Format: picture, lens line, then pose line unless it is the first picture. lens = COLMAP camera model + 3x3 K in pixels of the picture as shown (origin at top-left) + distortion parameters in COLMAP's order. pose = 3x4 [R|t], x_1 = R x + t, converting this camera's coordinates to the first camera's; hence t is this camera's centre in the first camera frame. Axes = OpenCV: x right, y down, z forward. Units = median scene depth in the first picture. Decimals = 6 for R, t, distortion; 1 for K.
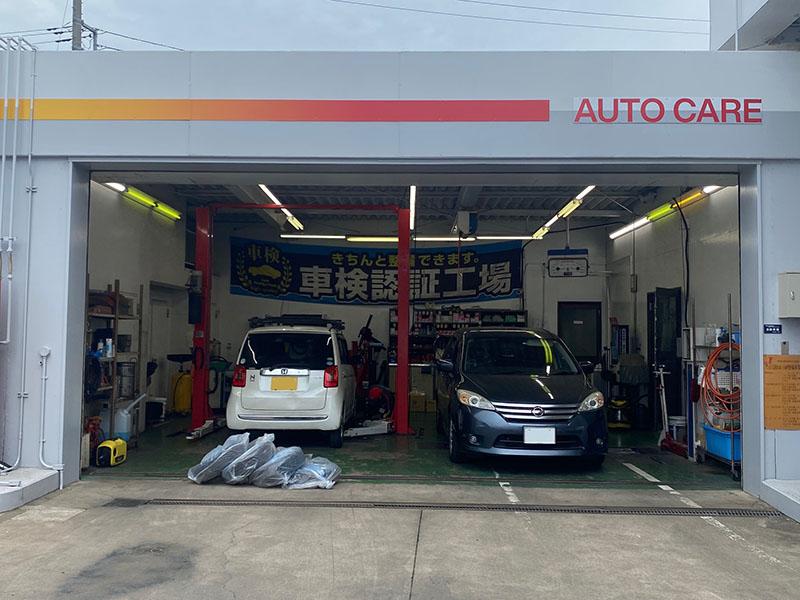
lens RADIAL K [[882.1, 0, 400.0], [0, 882.1, 300.0], [0, 0, 1]] dist [0.003759, 0.001064]
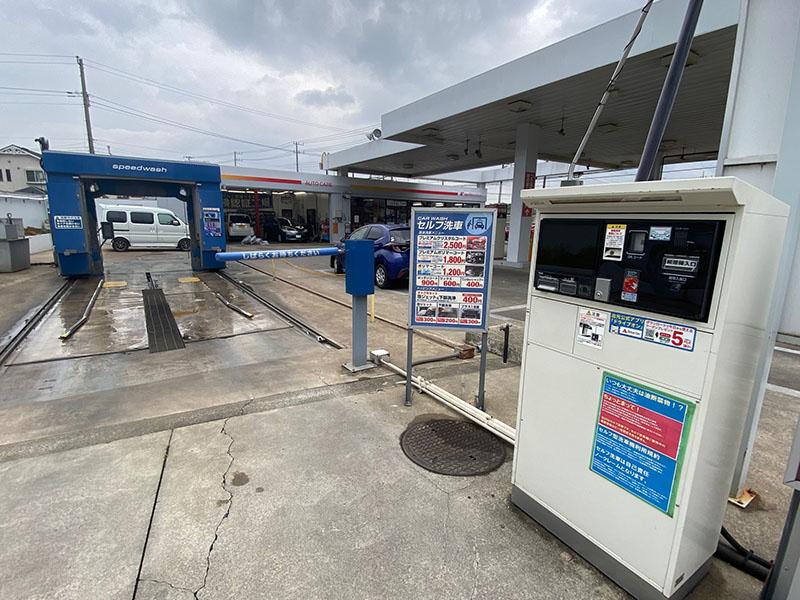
lens RADIAL K [[402.6, 0, 400.0], [0, 402.6, 300.0], [0, 0, 1]] dist [0.000420, 0.000015]
pose [[0.835522, -0.100454, 0.540196, -0.395048], [-0.037441, 0.970451, 0.238375, -0.052929], [-0.548179, -0.219393, 0.807073, -0.849851]]
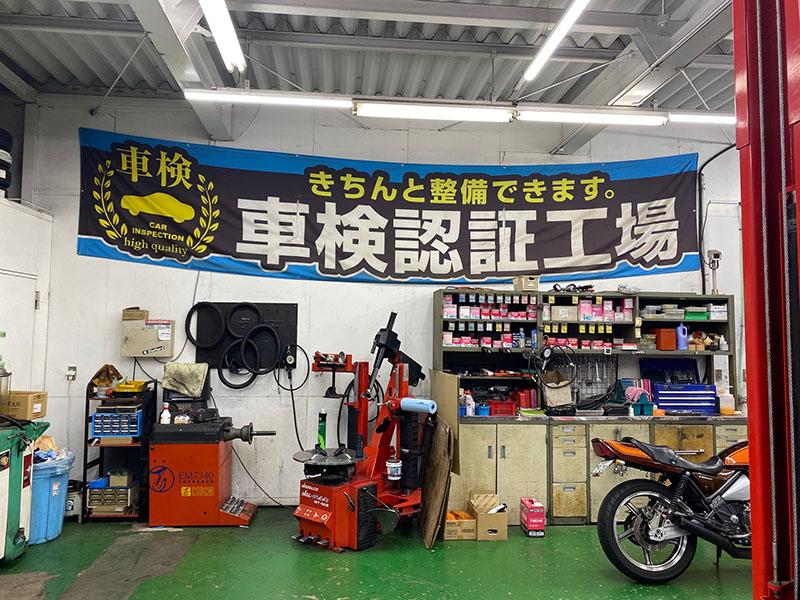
lens RADIAL K [[608.5, 0, 400.0], [0, 608.5, 300.0], [0, 0, 1]] dist [-0.056569, -0.001406]
pose [[0.994234, 0.005068, 0.107115, -0.063847], [-0.002439, 0.999693, -0.024658, 0.021968], [-0.107207, 0.024255, 0.993941, 0.683065]]
